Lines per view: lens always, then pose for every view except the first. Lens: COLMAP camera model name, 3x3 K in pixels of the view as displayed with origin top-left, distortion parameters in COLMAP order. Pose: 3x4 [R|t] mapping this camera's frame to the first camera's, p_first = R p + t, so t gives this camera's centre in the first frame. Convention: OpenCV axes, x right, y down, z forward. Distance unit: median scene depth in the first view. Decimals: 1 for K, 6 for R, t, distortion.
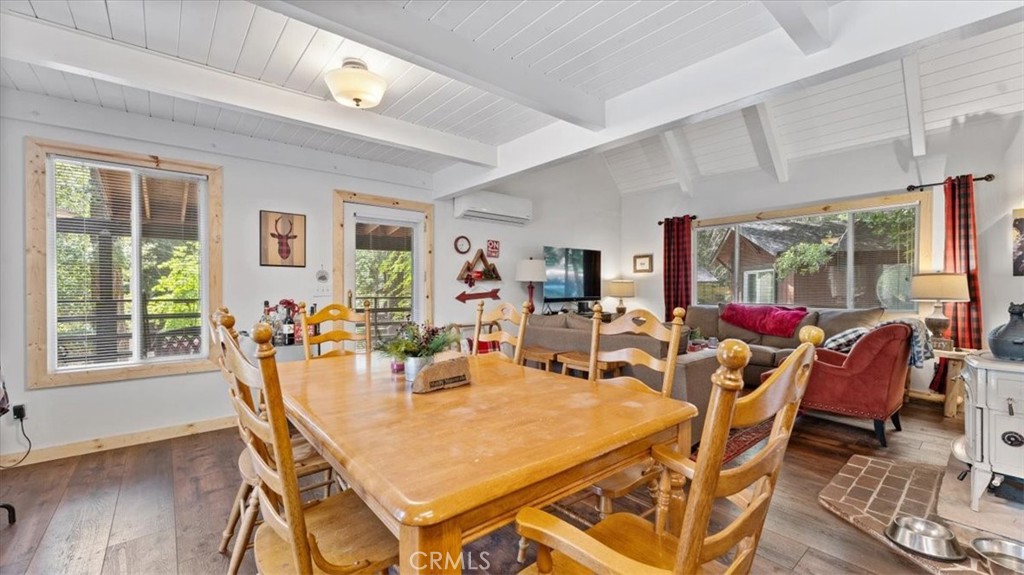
lens RADIAL K [[407.1, 0, 511.8], [0, 407.1, 289.4], [0, 0, 1]] dist [-0.000246, -0.000177]
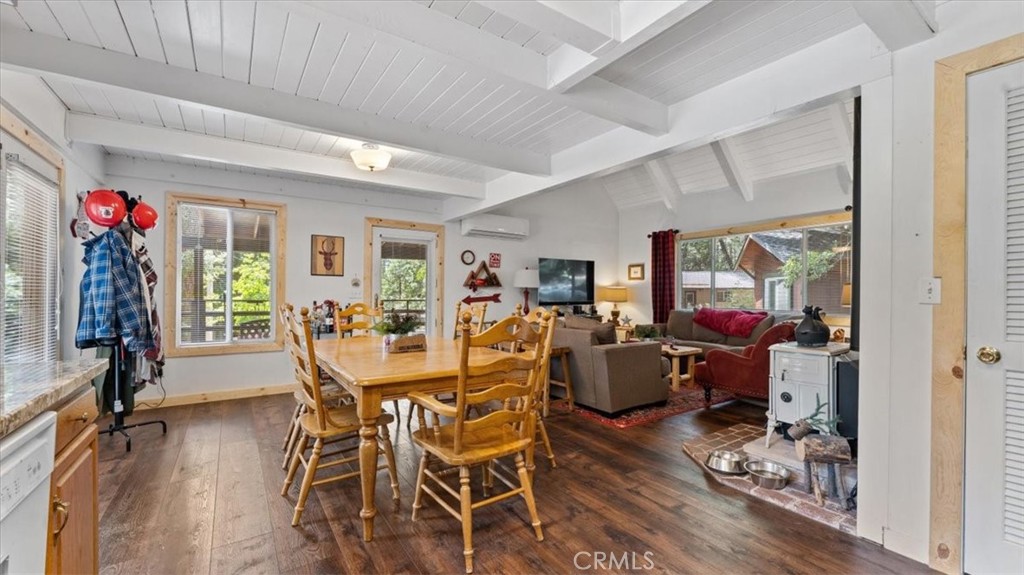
lens RADIAL K [[407.1, 0, 511.9], [0, 407.1, 288.9], [0, 0, 1]] dist [-0.000246, -0.000177]
pose [[0.994434, 0.006281, -0.105172, 0.144474], [-0.007703, 0.999884, -0.013119, 0.000397], [0.105077, 0.013856, 0.994368, -0.211557]]
